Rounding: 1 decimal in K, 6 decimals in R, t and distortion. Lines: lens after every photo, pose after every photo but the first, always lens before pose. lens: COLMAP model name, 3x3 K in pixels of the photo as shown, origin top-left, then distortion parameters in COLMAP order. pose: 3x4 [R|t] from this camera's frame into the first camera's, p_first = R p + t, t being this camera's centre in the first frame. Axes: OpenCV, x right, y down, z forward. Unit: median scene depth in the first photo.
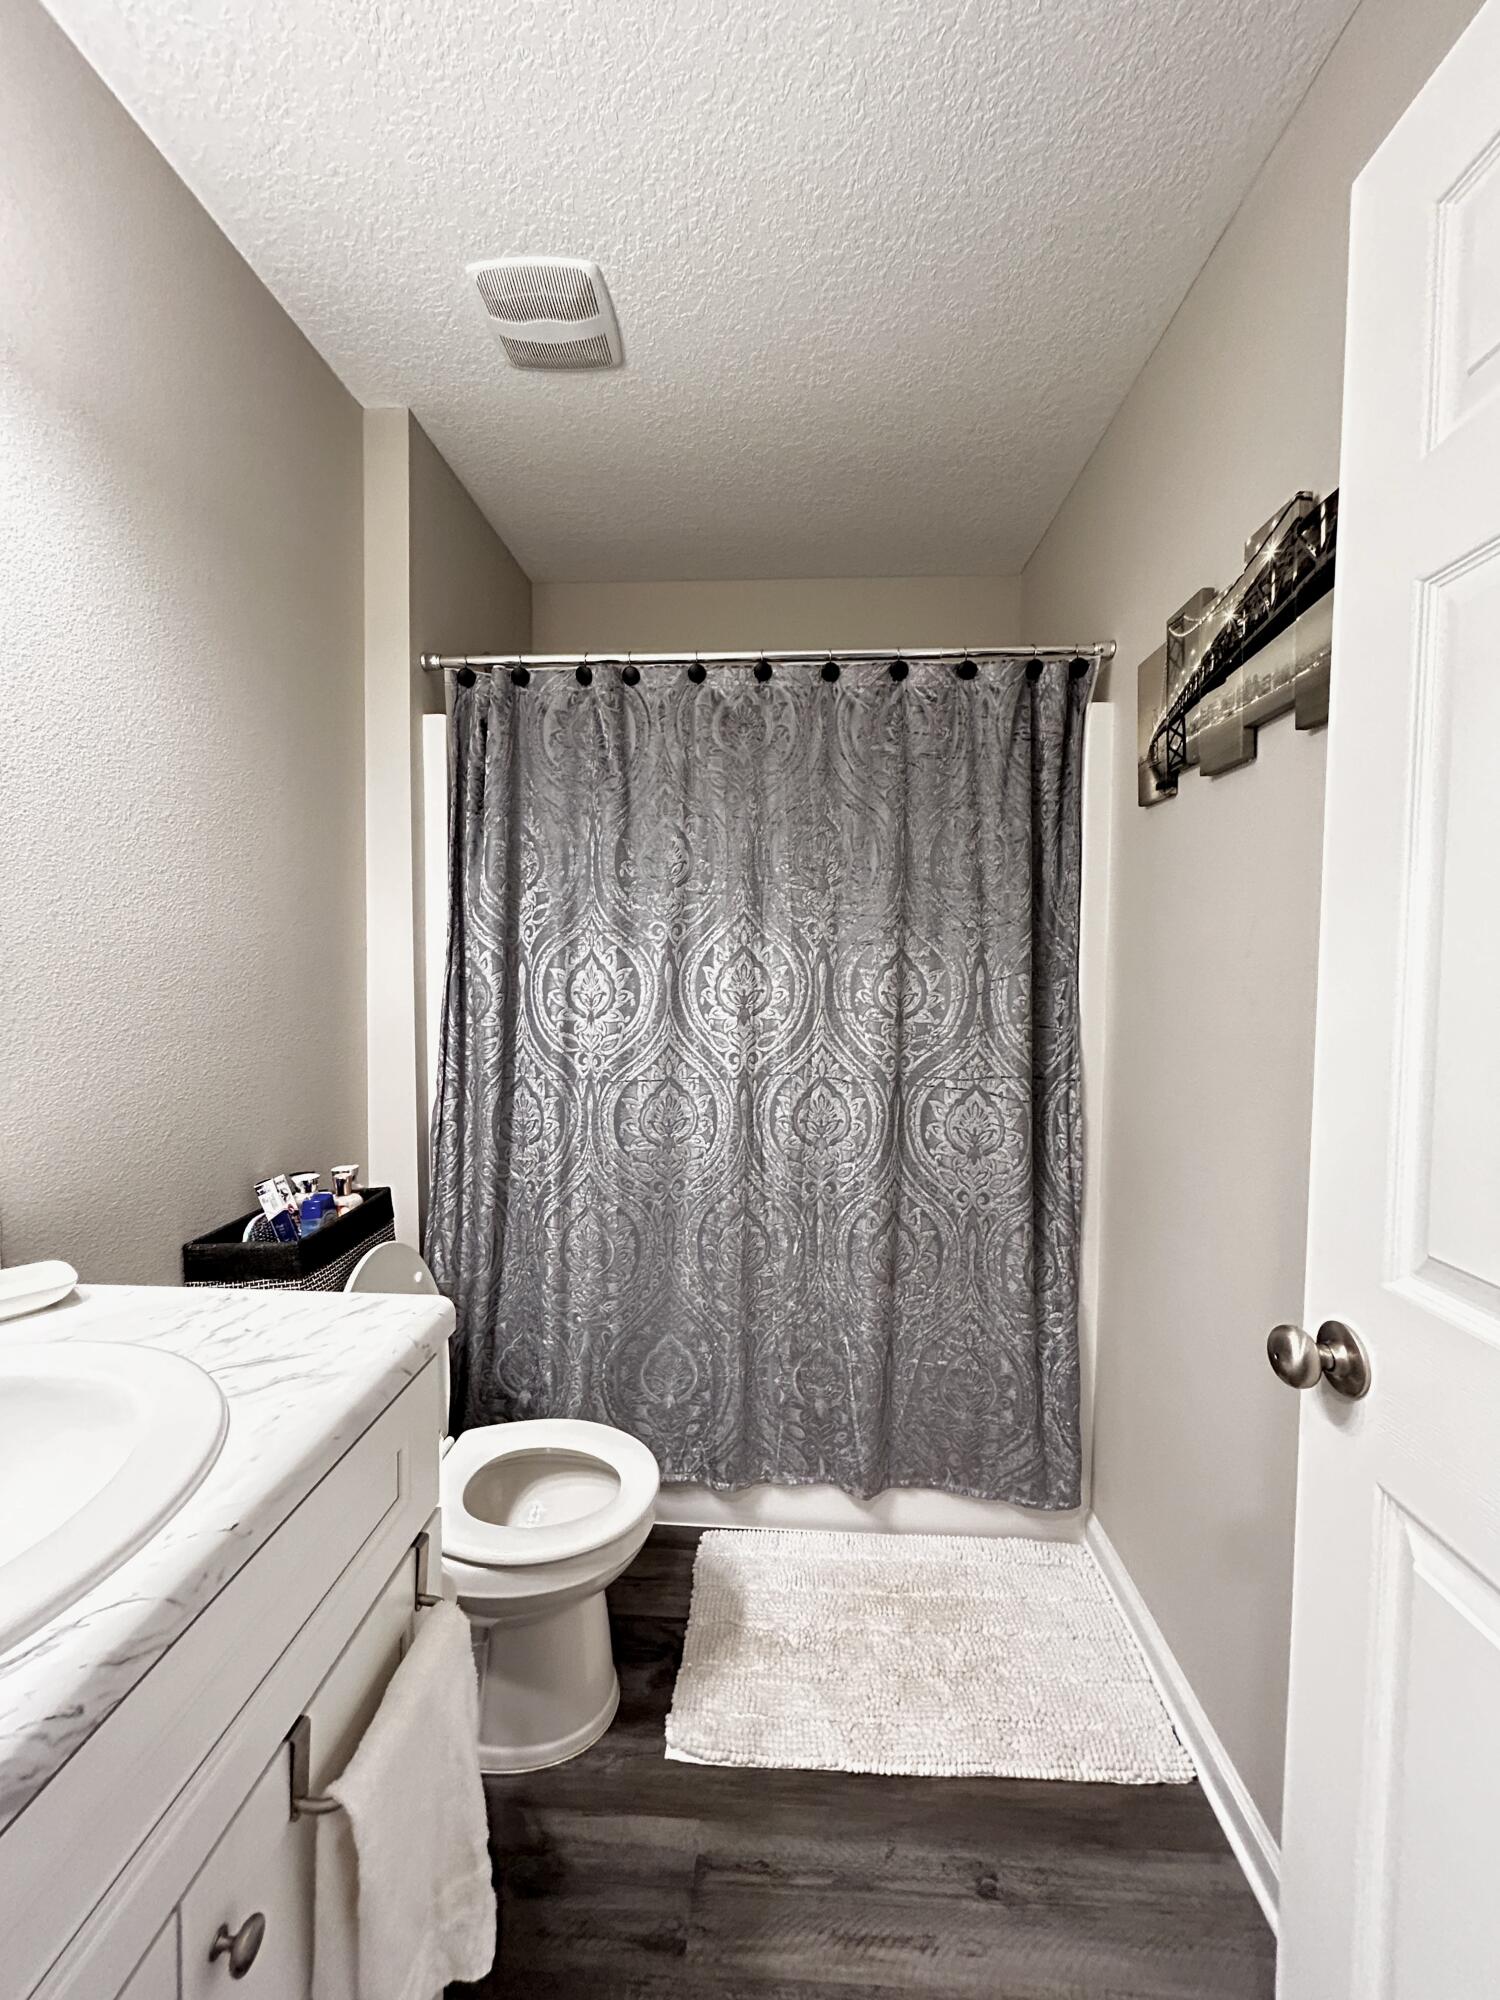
lens RADIAL K [[803.9, 0, 749.5], [0, 803.9, 1000.6], [0, 0, 1]] dist [-0.003463, 0.000301]
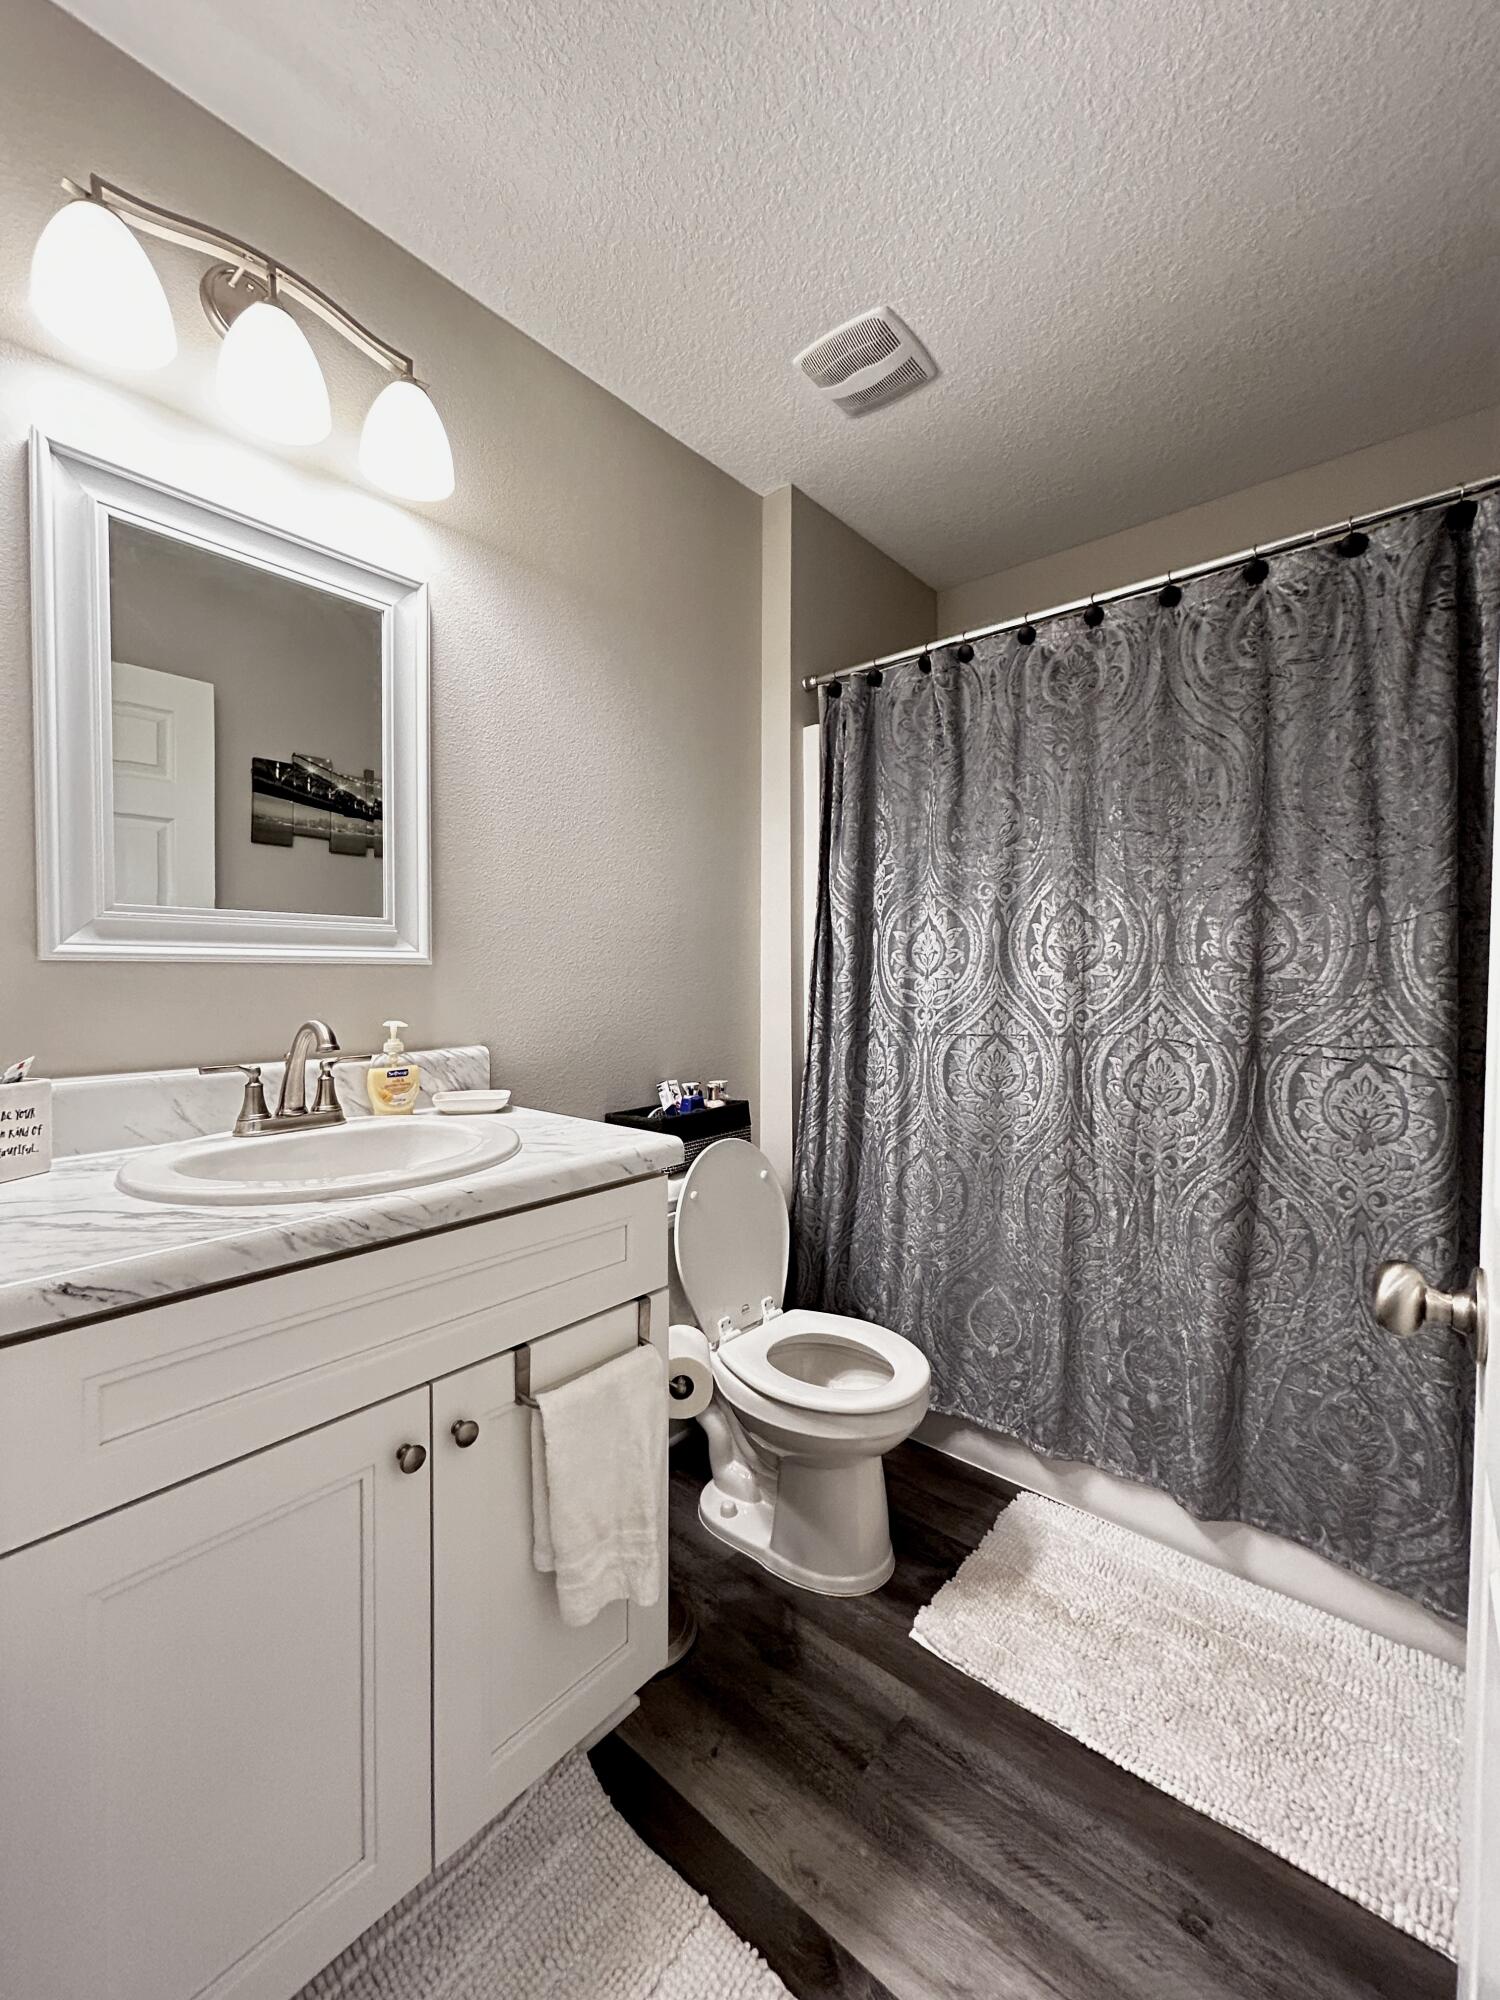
lens RADIAL K [[803.9, 0, 749.9], [0, 803.9, 1002.1], [0, 0, 1]] dist [-0.003463, 0.000301]
pose [[0.794243, 0.014319, -0.607432, 0.279091], [-0.024417, 0.999667, -0.008362, 0.073882], [0.607110, 0.021473, 0.794328, -0.011001]]
